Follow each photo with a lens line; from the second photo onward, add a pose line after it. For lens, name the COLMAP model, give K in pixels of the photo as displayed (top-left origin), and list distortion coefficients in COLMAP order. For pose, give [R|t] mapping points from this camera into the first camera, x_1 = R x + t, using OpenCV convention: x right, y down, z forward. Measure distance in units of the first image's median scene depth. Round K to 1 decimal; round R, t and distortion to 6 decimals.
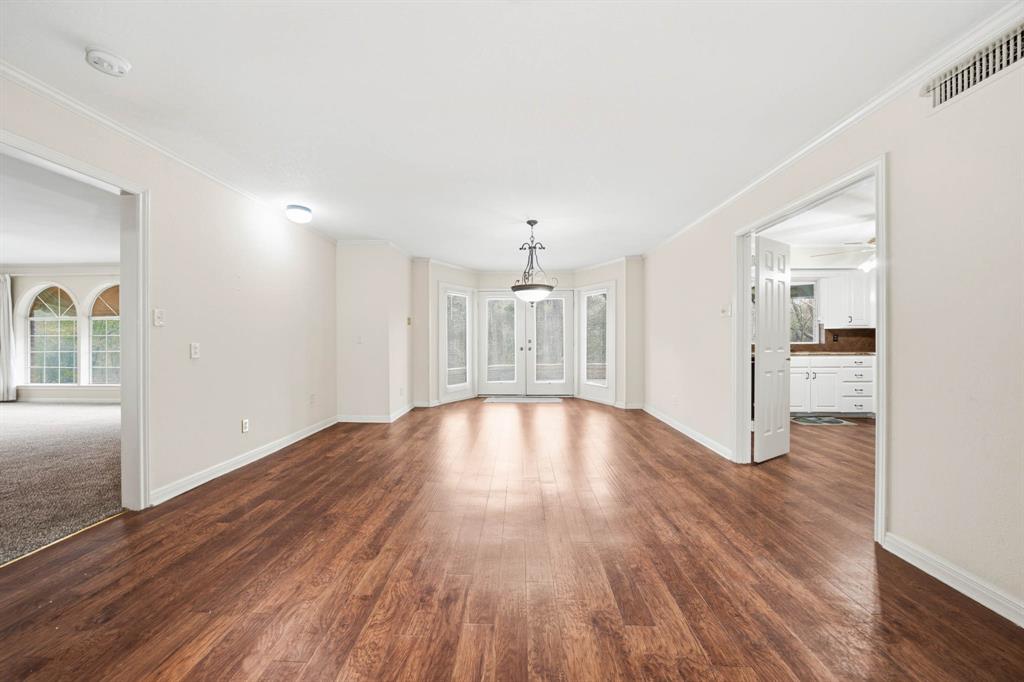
lens RADIAL K [[349.0, 0, 503.3], [0, 349.0, 341.0], [0, 0, 1]] dist [-0.001560, -0.000138]
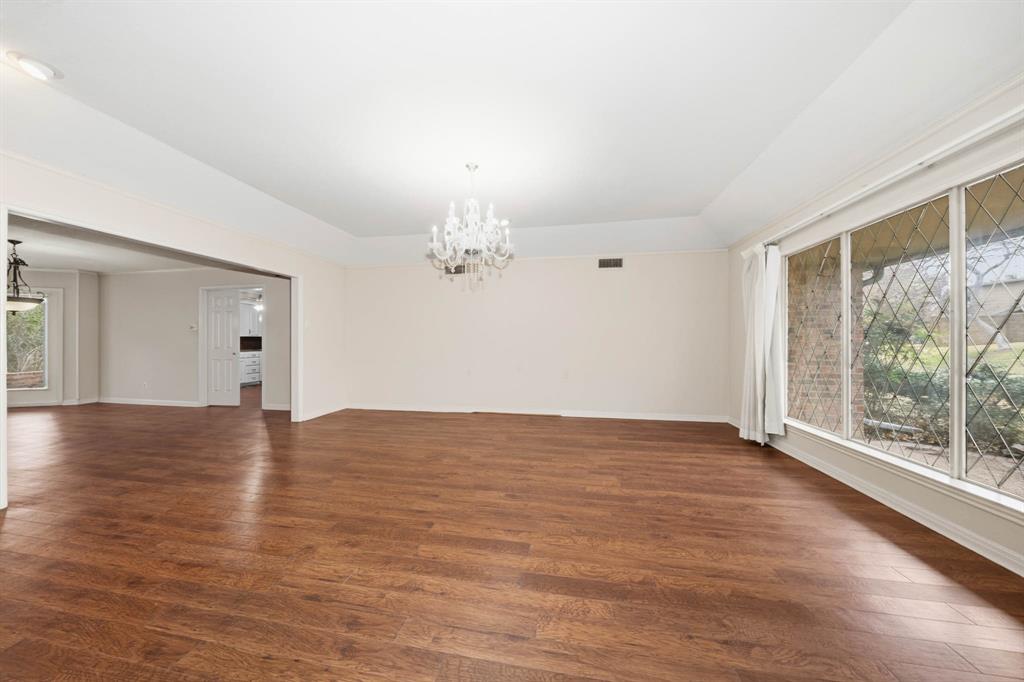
lens RADIAL K [[349.0, 0, 503.3], [0, 349.0, 341.0], [0, 0, 1]] dist [-0.001560, -0.000138]
pose [[0.143767, 0.004288, 0.989602, -0.604307], [0.001666, 0.999988, -0.004575, -0.003244], [-0.989610, 0.002307, 0.143759, -0.560234]]
